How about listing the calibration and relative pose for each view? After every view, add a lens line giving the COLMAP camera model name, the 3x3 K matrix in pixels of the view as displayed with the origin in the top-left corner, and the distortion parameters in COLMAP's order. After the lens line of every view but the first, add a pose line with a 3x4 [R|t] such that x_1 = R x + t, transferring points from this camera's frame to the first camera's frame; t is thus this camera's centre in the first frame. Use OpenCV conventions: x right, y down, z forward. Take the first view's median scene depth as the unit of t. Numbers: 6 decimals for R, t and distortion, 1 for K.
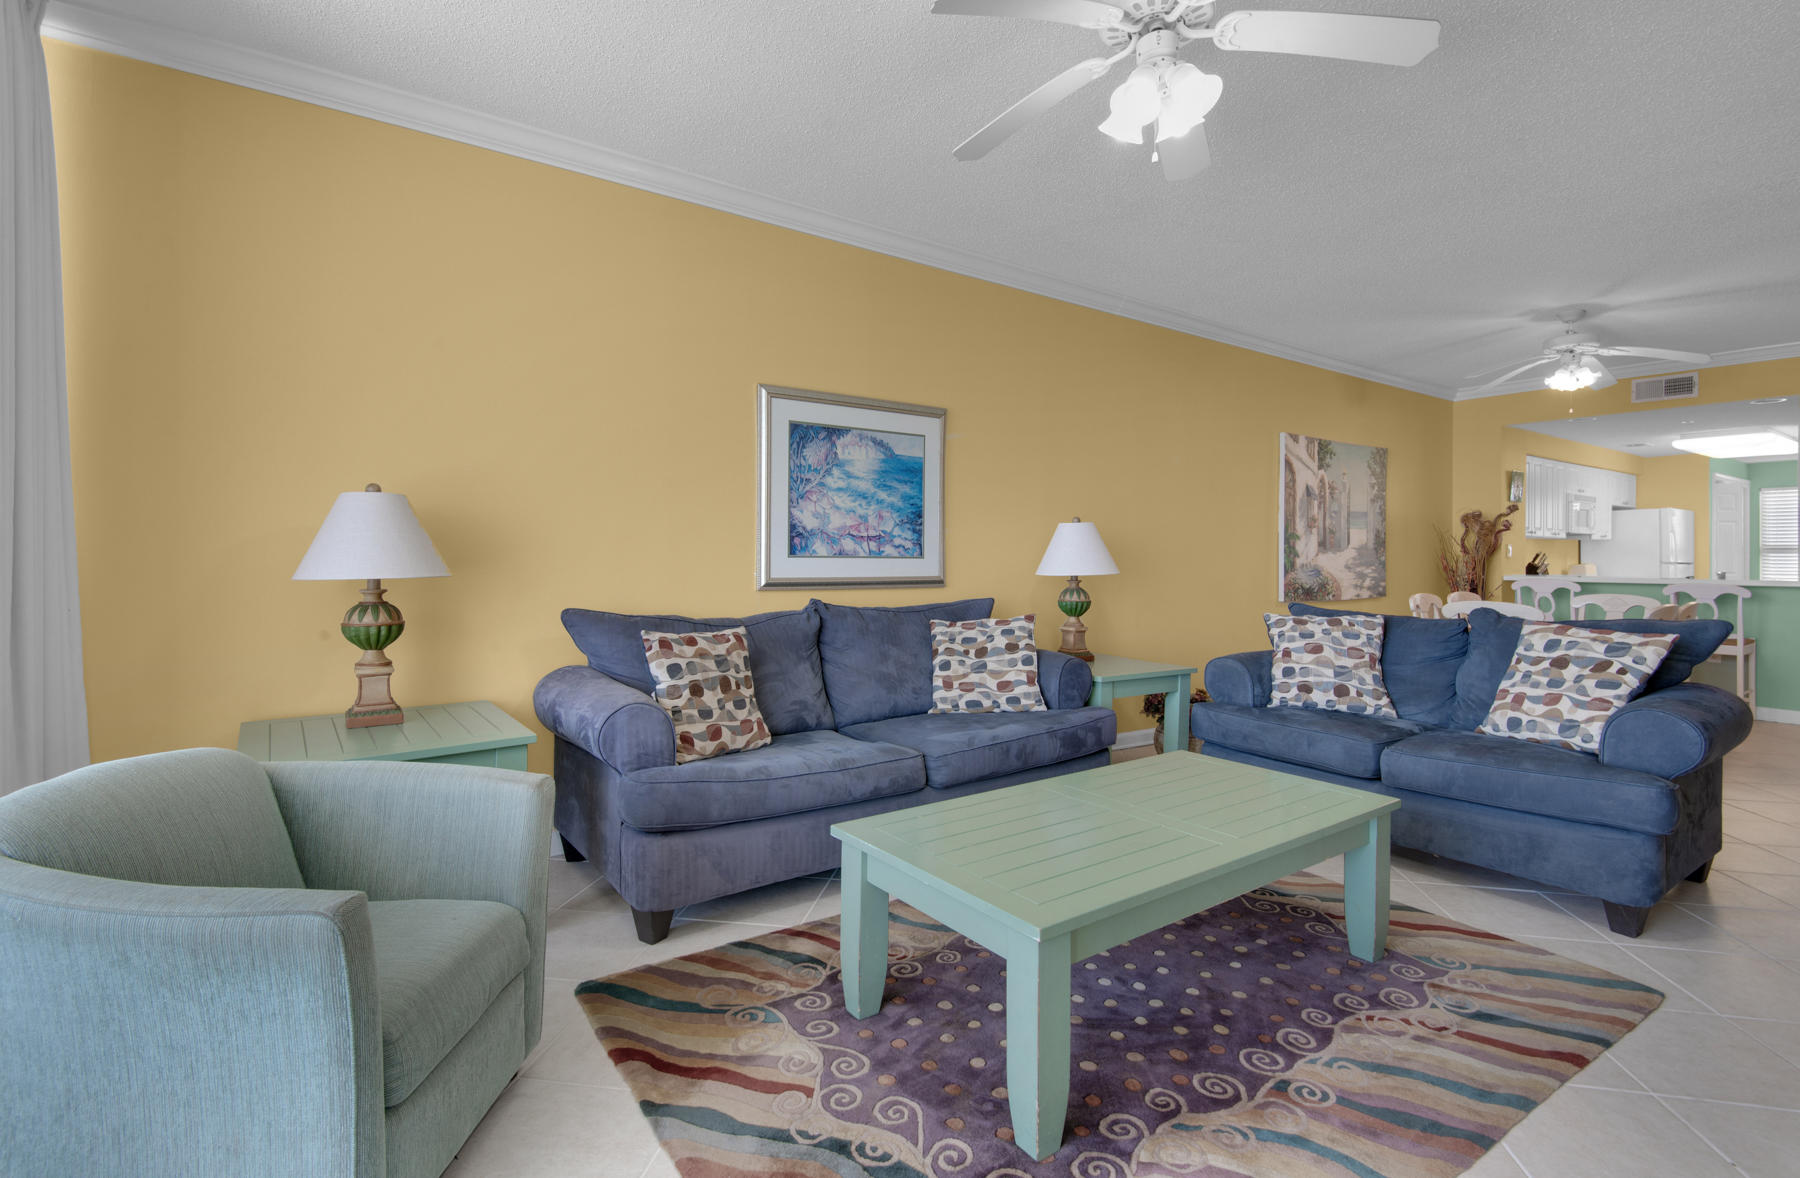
lens RADIAL K [[845.0, 0, 855.3], [0, 845.0, 569.0], [0, 0, 1]] dist [-0.001830, -0.001101]
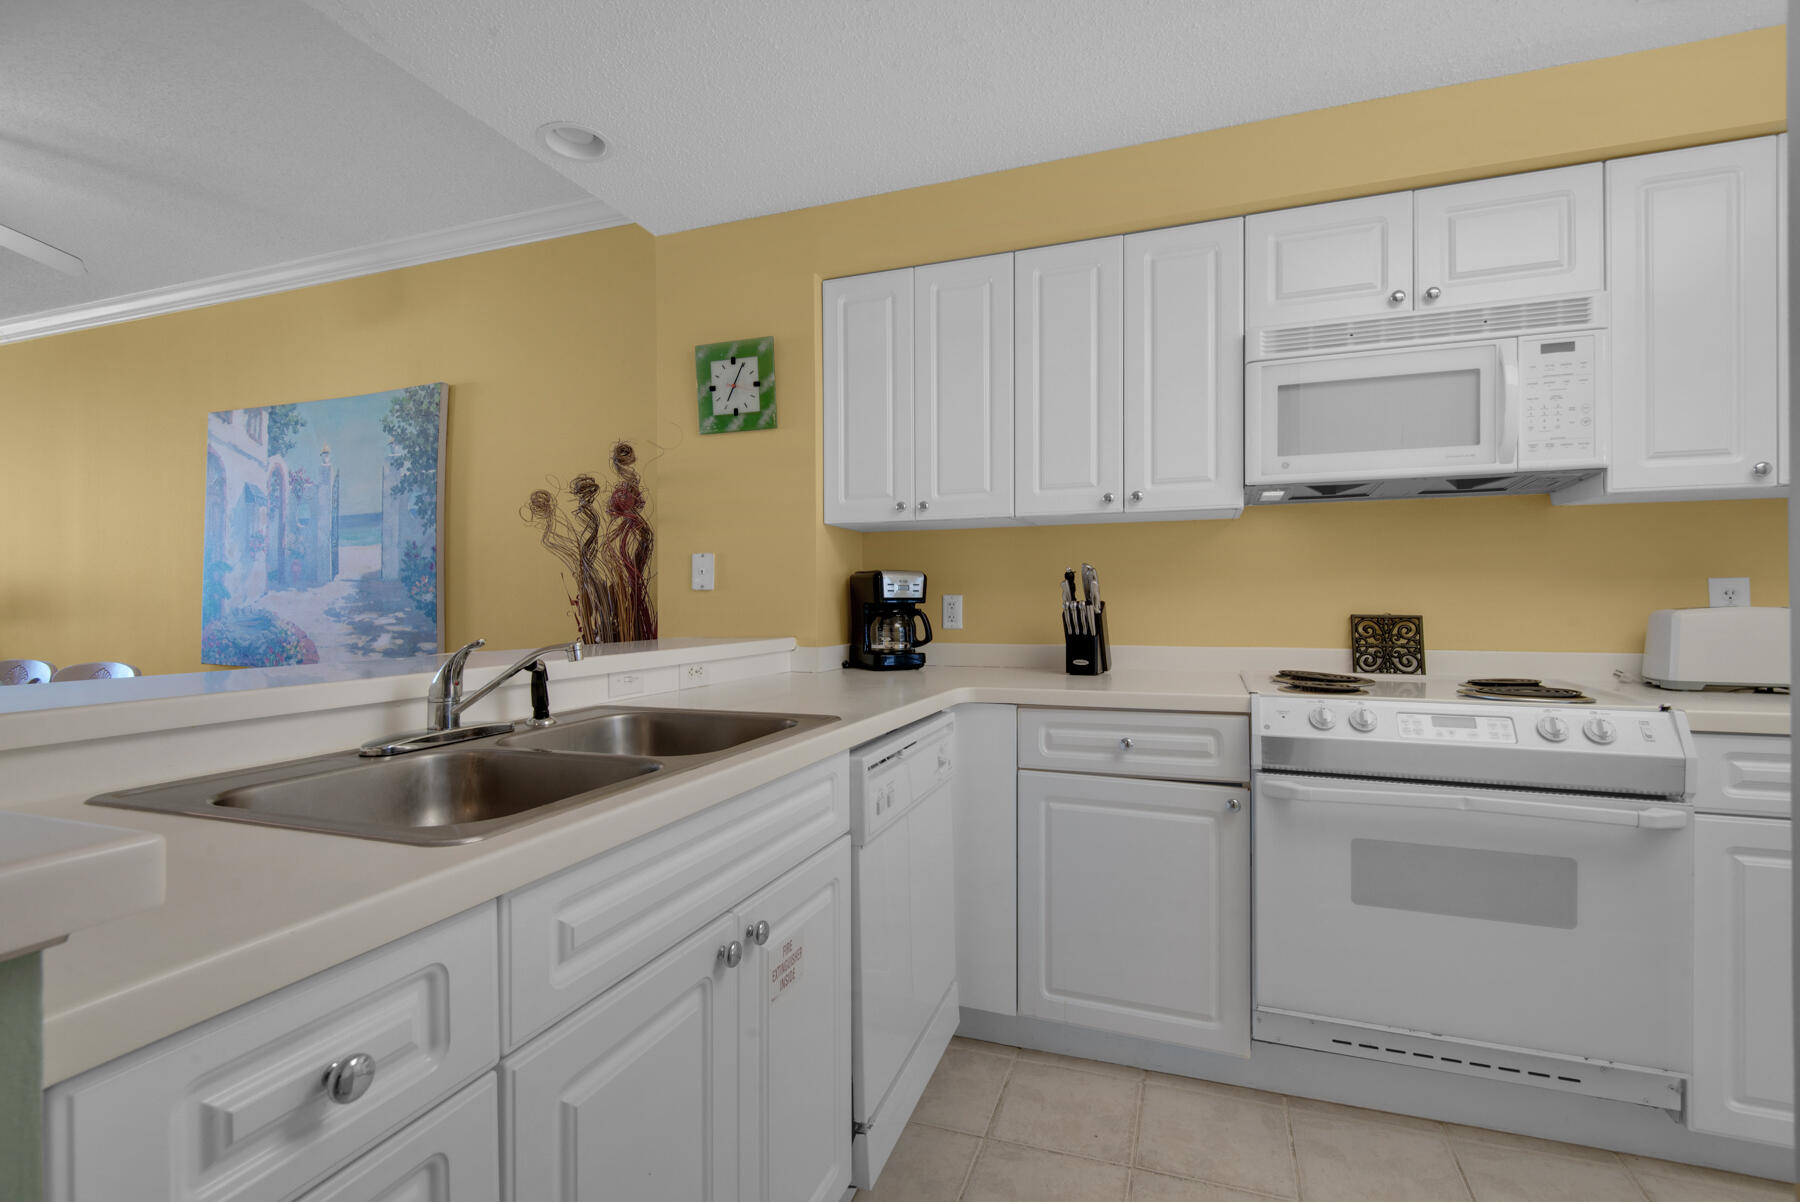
lens RADIAL K [[815.3, 0, 907.7], [0, 815.3, 601.7], [0, 0, 1]] dist [0.024491, -0.013056]
pose [[0.589220, -0.006586, -0.807946, 2.006044], [-0.005001, 0.999918, -0.011798, -0.009227], [0.807957, 0.010992, 0.589139, 1.565881]]
